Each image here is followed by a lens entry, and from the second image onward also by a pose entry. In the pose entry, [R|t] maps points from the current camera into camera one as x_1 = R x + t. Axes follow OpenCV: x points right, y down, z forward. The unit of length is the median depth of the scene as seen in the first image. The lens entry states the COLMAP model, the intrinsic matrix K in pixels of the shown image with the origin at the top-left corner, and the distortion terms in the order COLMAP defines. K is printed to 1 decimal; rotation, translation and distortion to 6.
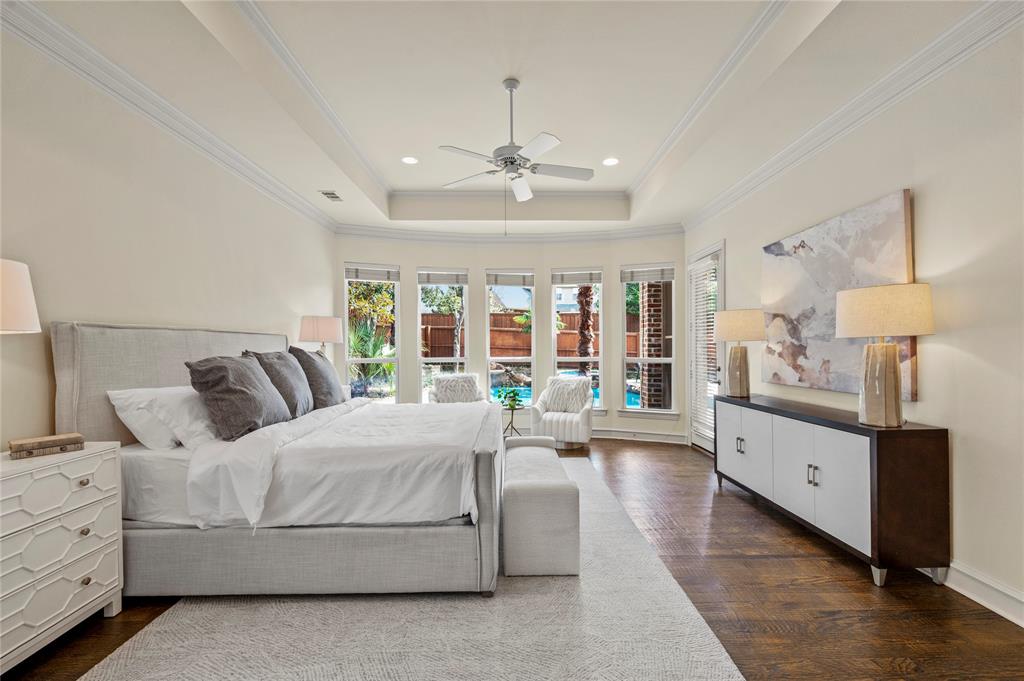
lens RADIAL K [[432.6, 0, 514.5], [0, 432.6, 344.8], [0, 0, 1]] dist [0.000209, -0.000015]
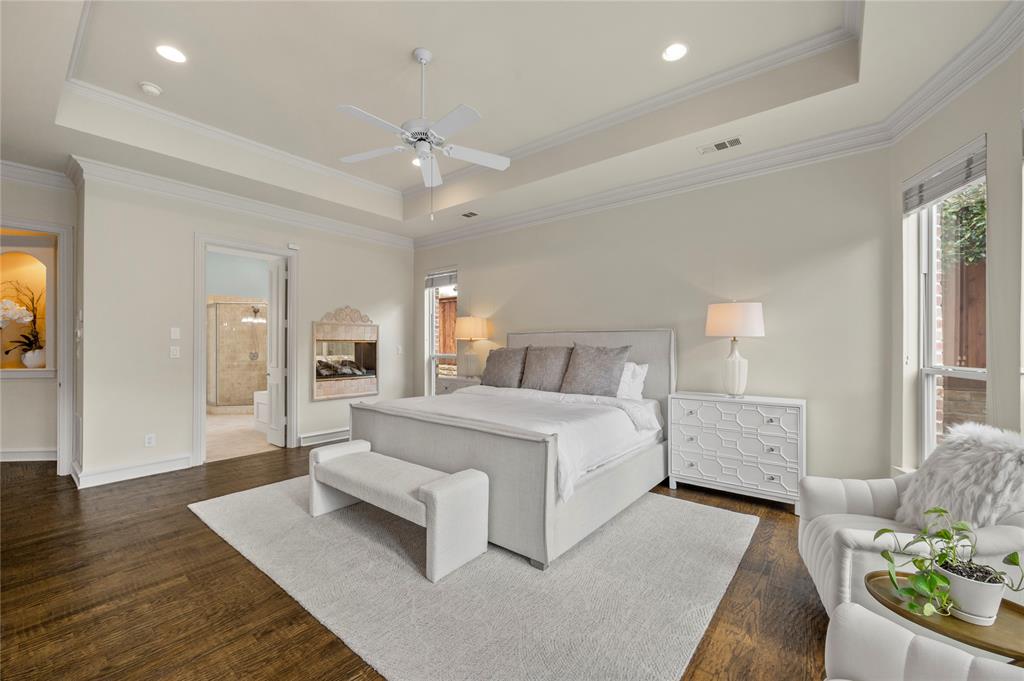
lens RADIAL K [[413.4, 0, 513.6], [0, 413.4, 344.4], [0, 0, 1]] dist [0.001447, 0.000173]
pose [[-0.637126, 0.003871, -0.770750, 0.483267], [0.006632, 0.999978, -0.000461, 0.006573], [0.770731, -0.005405, -0.637138, 1.526220]]
